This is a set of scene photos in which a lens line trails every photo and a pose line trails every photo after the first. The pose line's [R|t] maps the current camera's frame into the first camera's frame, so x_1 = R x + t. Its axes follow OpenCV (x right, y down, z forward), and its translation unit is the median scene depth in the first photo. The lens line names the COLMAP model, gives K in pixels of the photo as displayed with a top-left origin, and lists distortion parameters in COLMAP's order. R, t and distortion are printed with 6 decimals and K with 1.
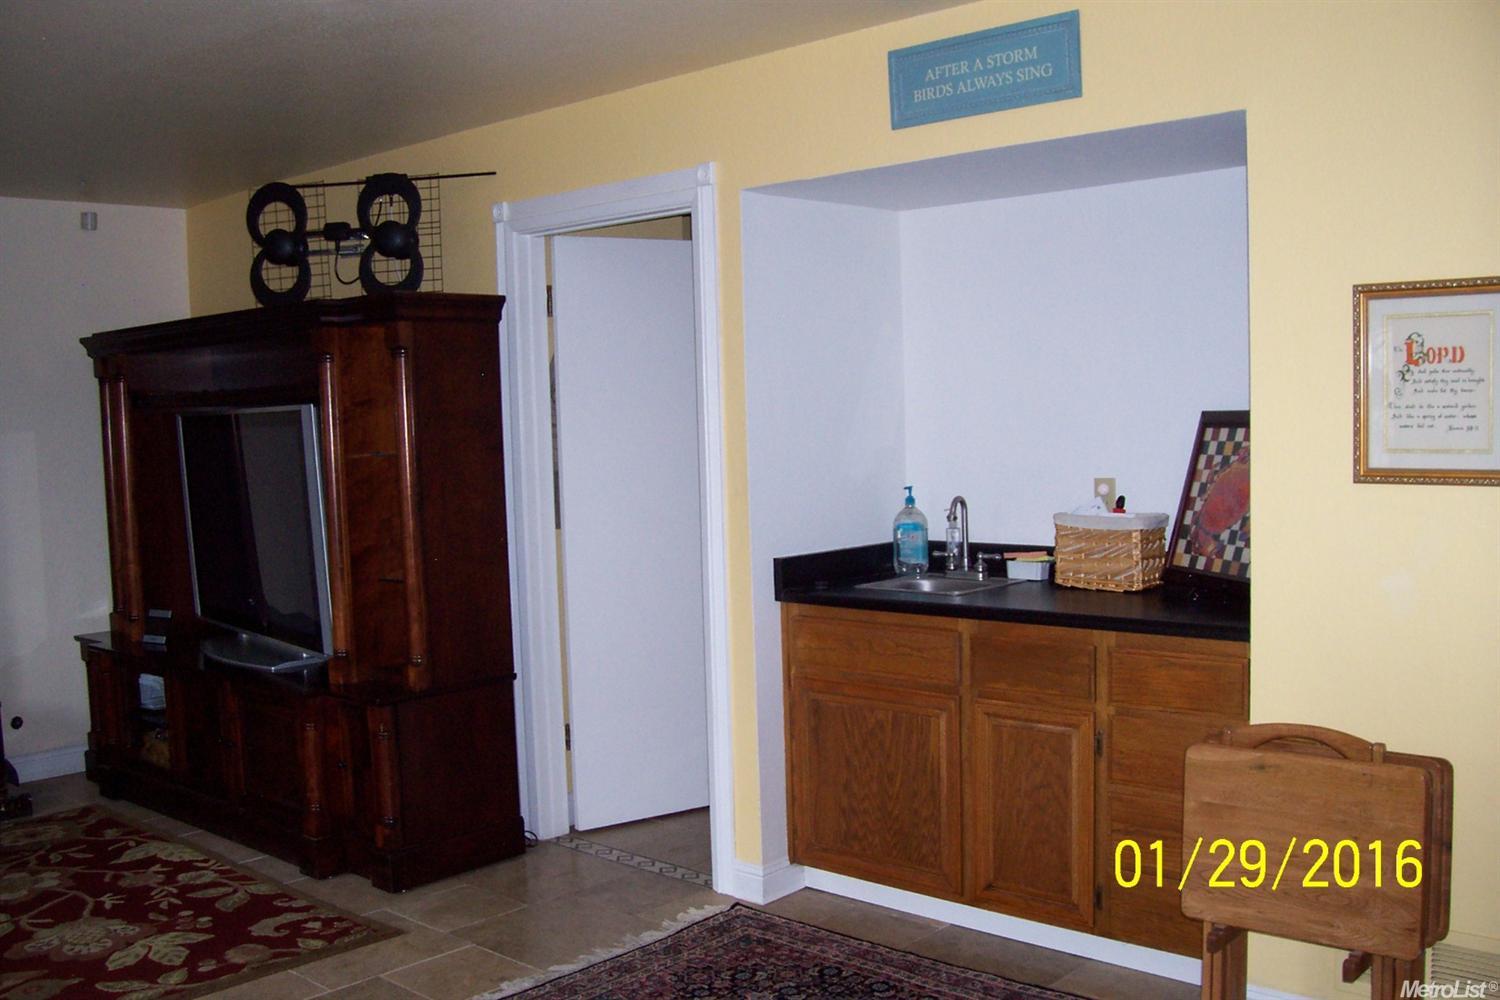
lens RADIAL K [[1496.1, 0, 726.8], [0, 1496.1, 529.8], [0, 0, 1]] dist [-0.174750, 0.174648]
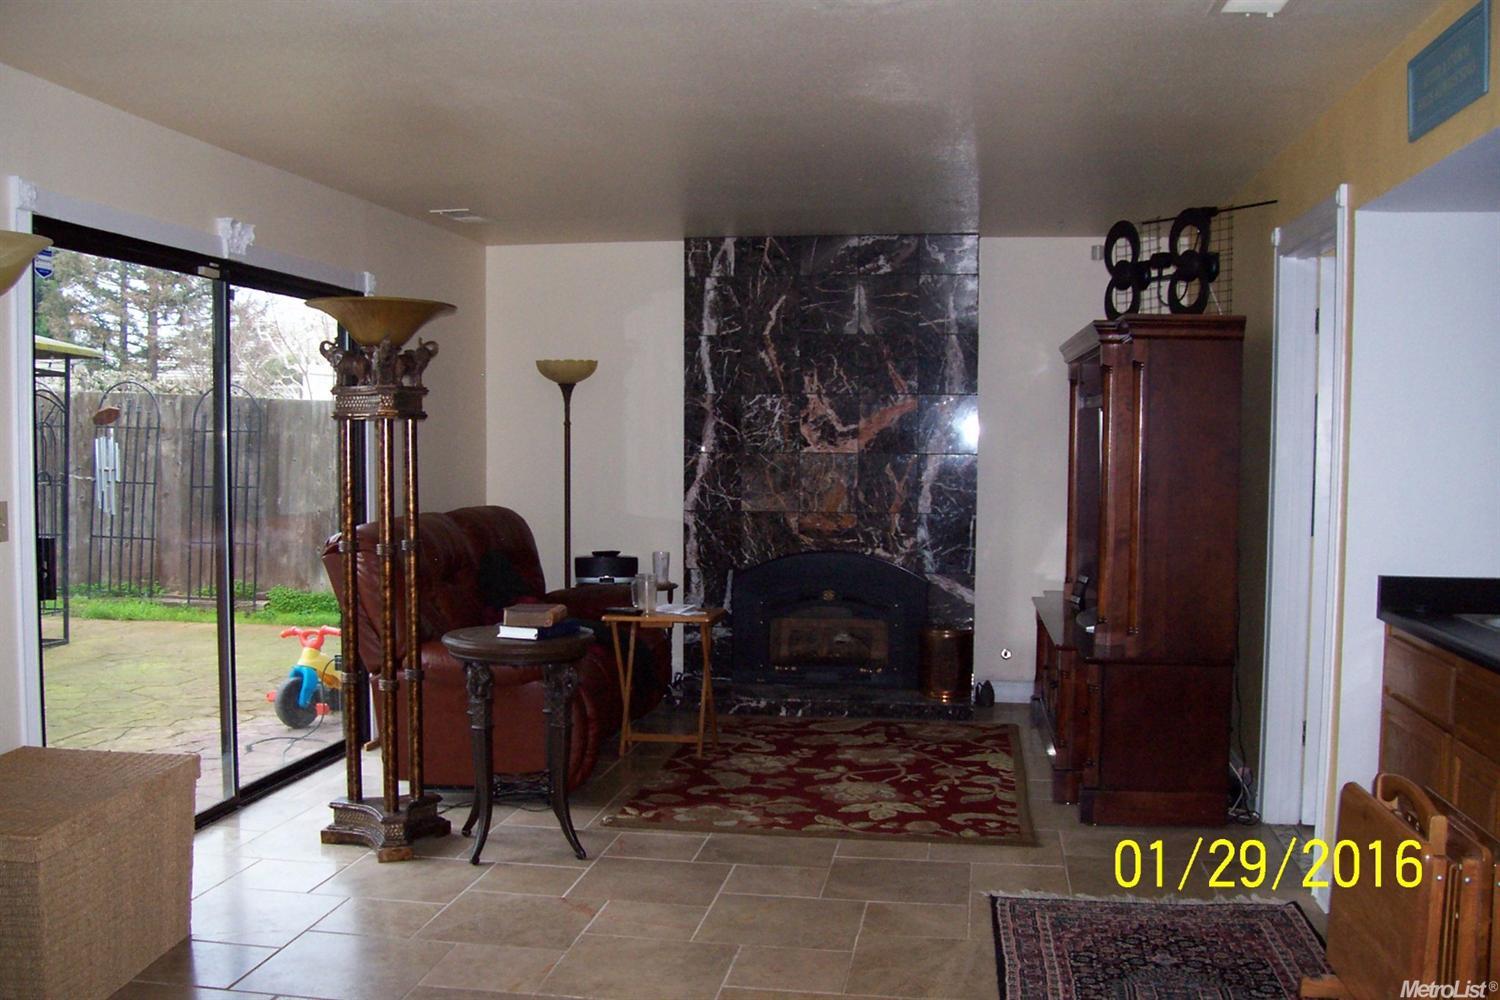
lens RADIAL K [[1496.1, 0, 726.8], [0, 1496.1, 529.8], [0, 0, 1]] dist [-0.174750, 0.174648]
pose [[0.559604, 0.090879, -0.823762, 0.586870], [-0.093508, 0.994546, 0.046197, -0.015592], [0.823468, 0.051176, 0.565050, 0.087409]]
